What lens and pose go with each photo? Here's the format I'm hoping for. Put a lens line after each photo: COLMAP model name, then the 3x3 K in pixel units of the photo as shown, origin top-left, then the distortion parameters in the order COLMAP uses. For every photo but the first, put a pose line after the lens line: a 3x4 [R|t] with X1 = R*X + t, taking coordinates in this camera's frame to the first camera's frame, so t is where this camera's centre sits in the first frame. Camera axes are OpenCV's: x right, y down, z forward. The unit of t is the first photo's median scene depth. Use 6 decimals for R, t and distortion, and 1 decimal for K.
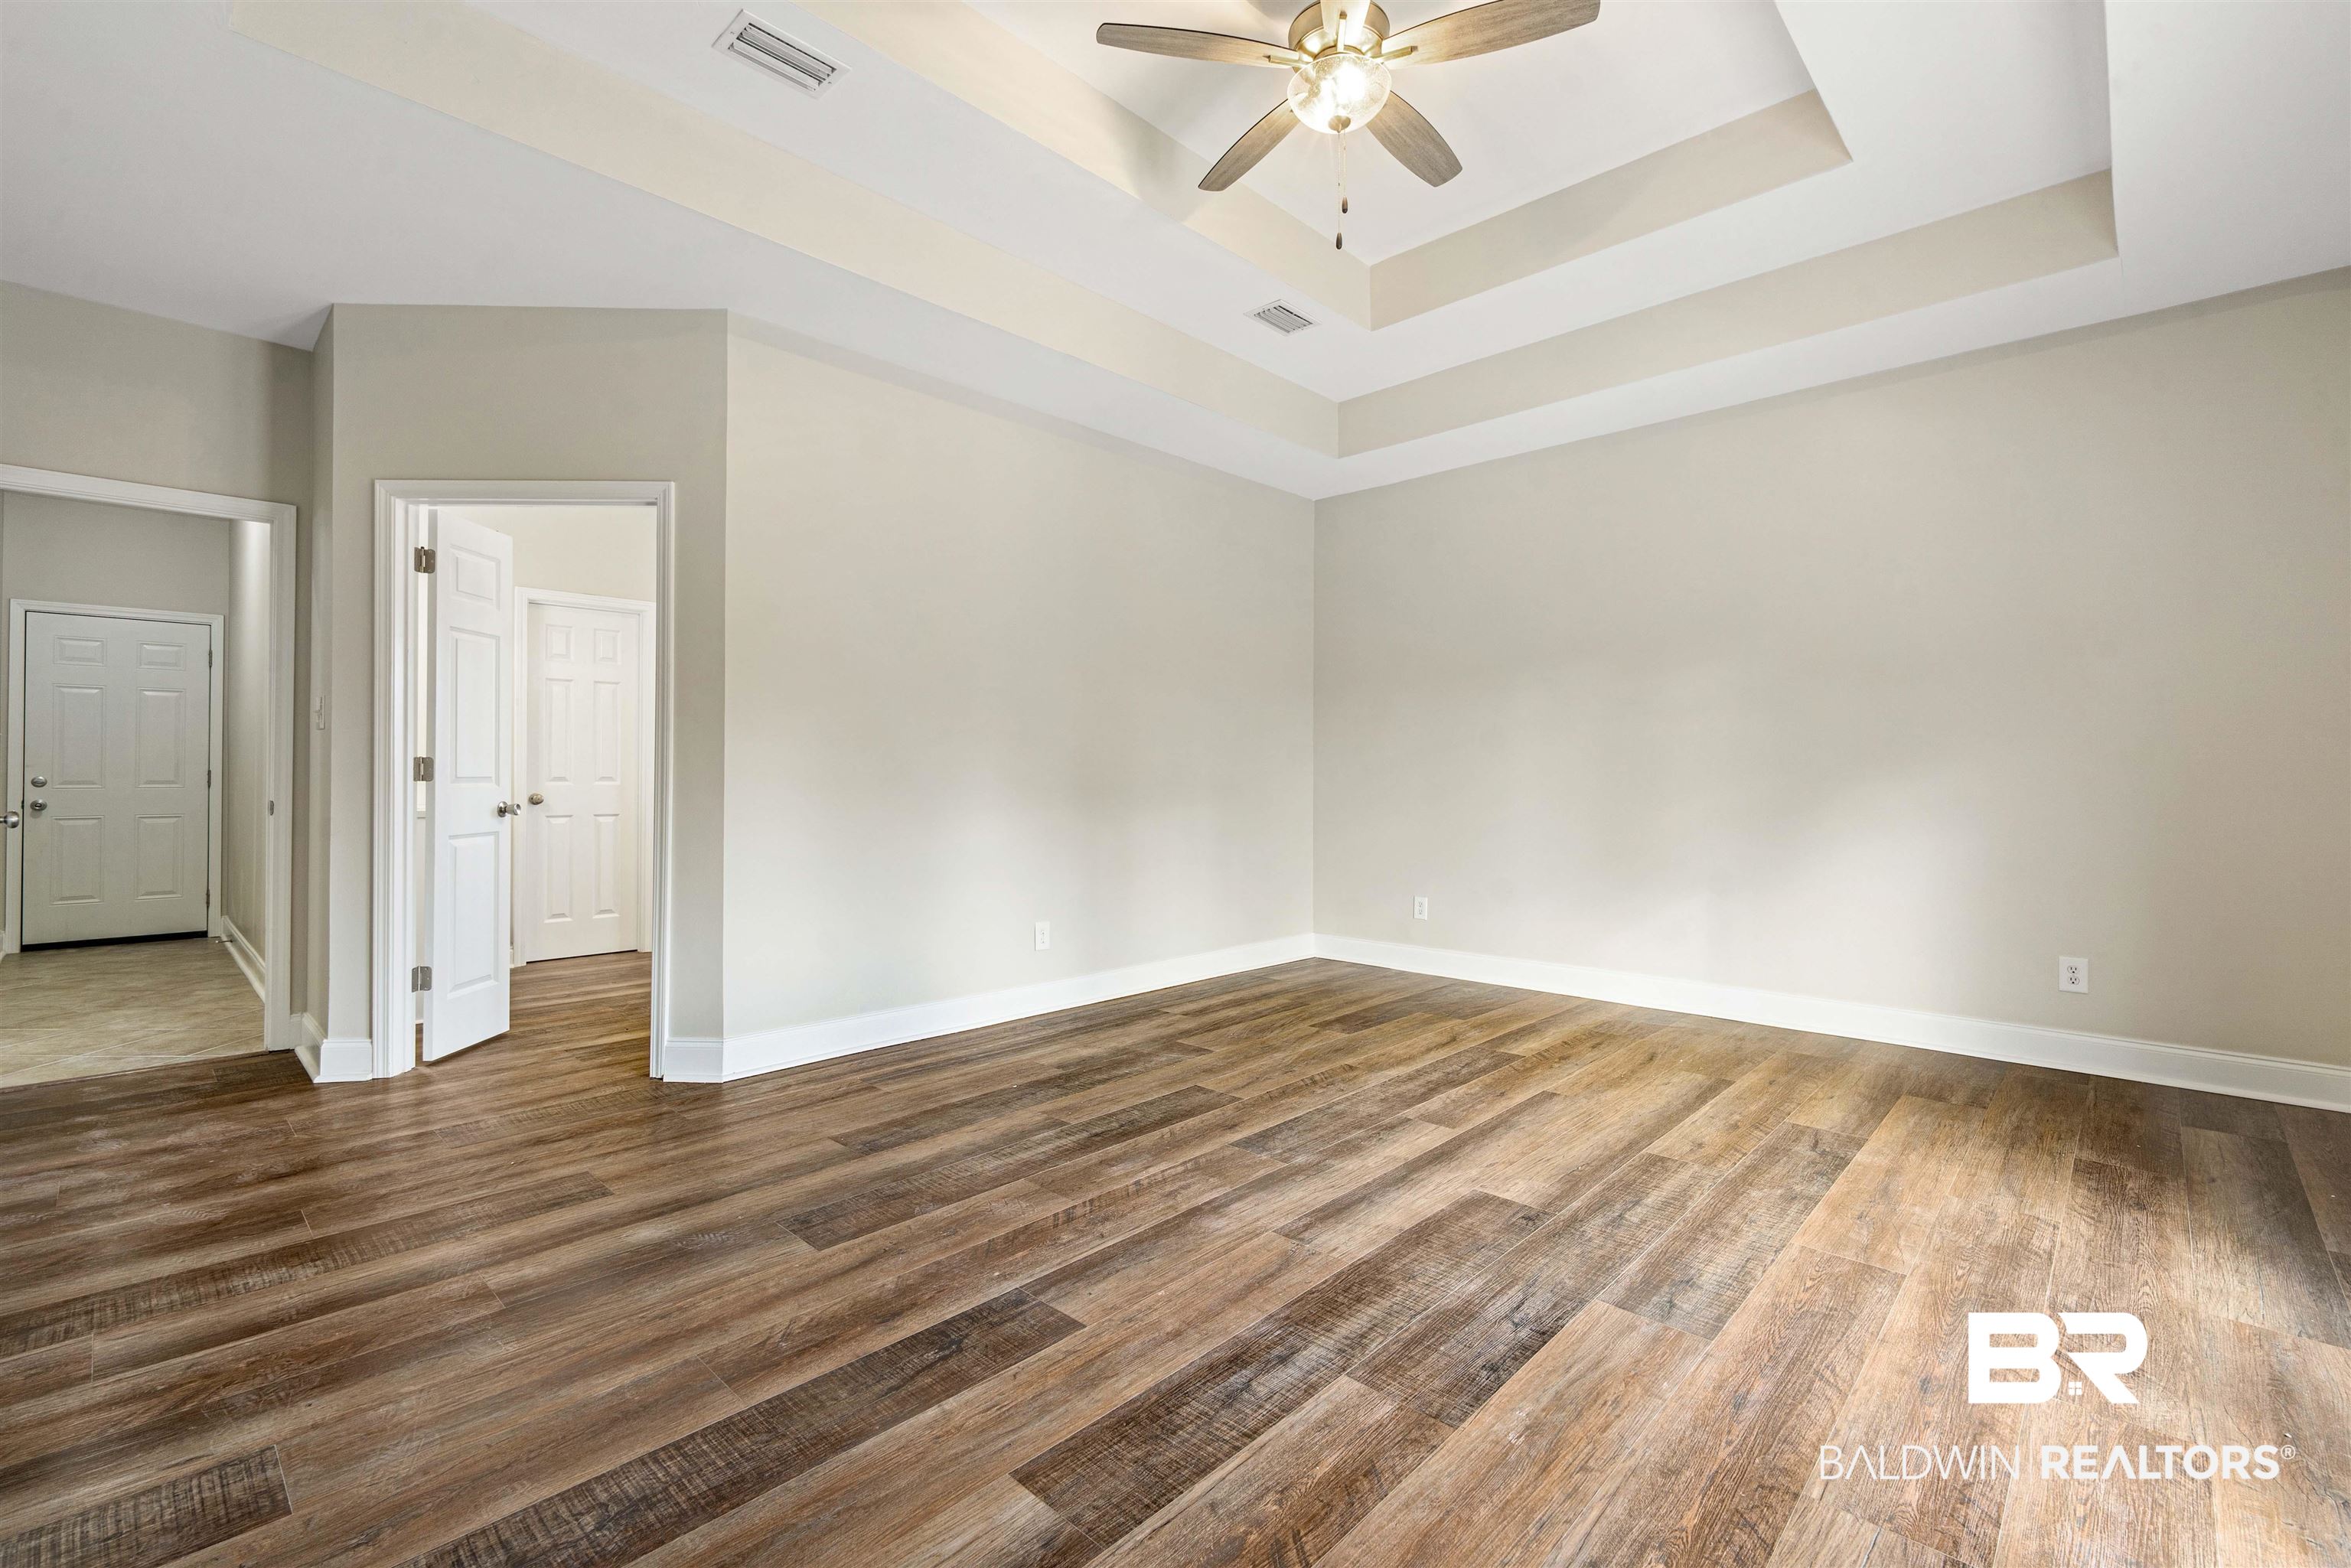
lens RADIAL K [[1027.1, 0, 1186.8], [0, 1027.1, 776.5], [0, 0, 1]] dist [-0.004318, -0.000488]
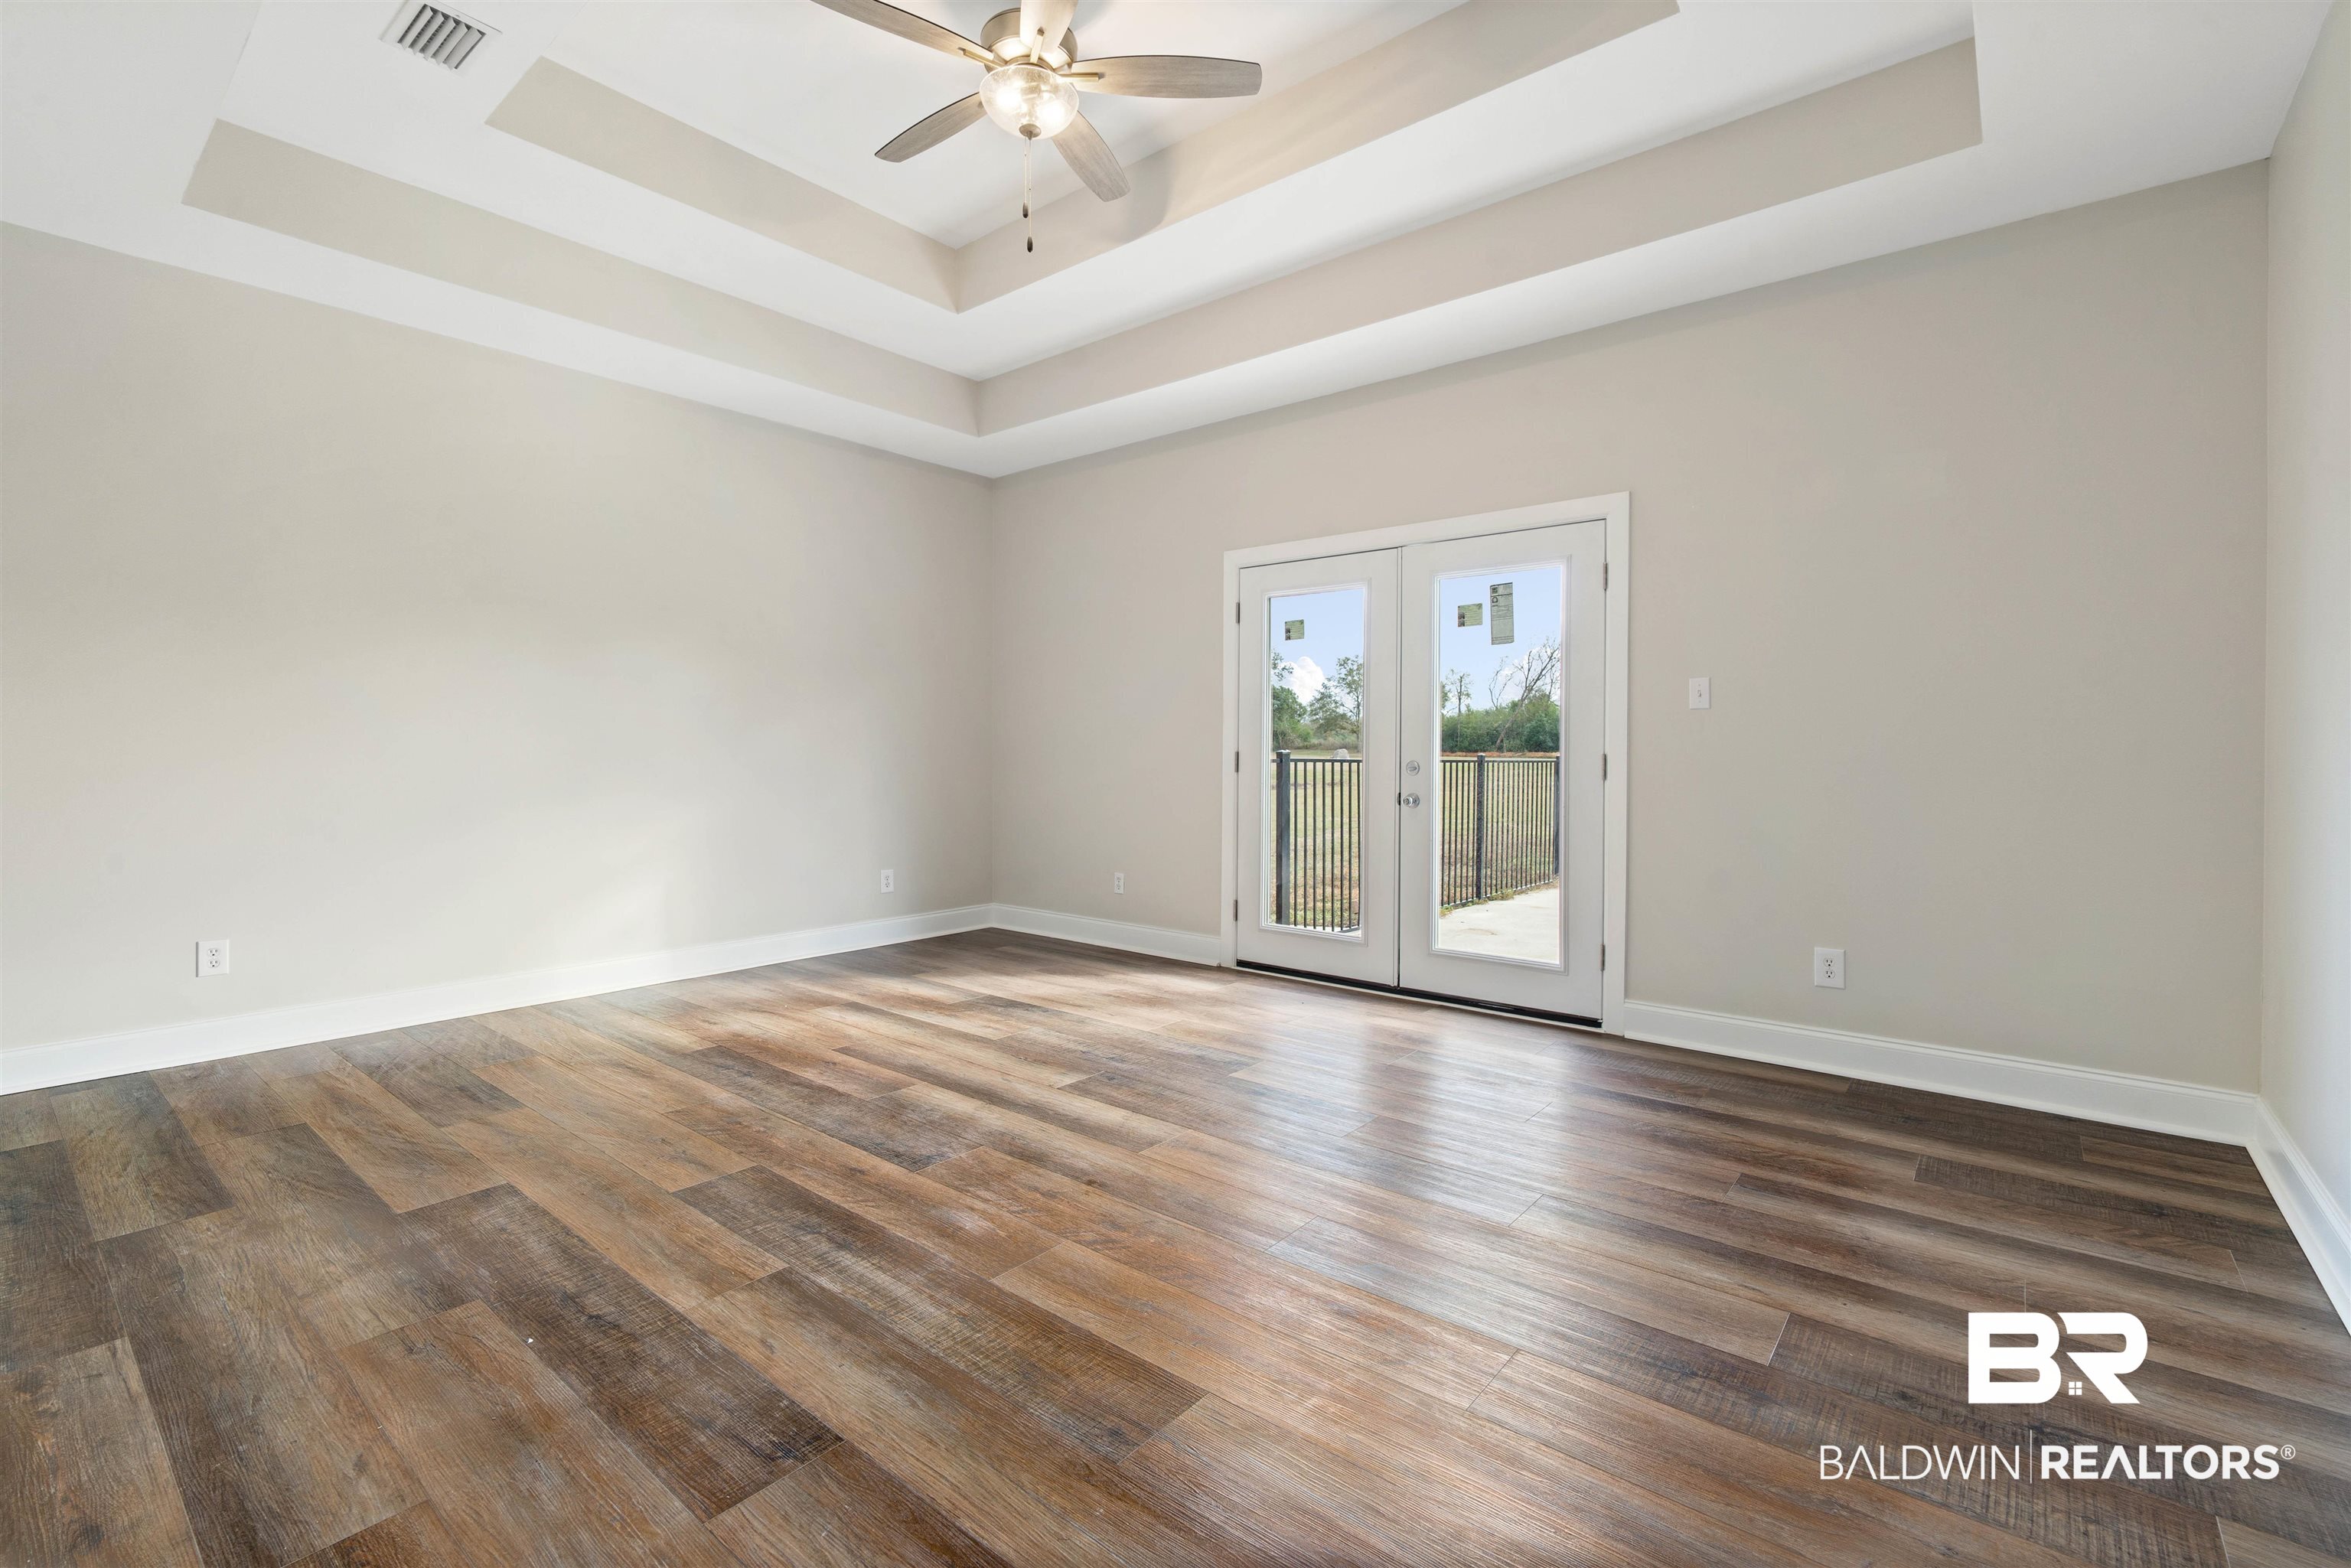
lens RADIAL K [[1027.1, 0, 1186.2], [0, 1027.1, 778.8], [0, 0, 1]] dist [-0.004318, -0.000488]
pose [[-0.070726, -0.030964, 0.997015, -0.783564], [-0.000973, 0.999520, 0.030972, -0.007346], [-0.997495, 0.001221, -0.070722, 0.766108]]
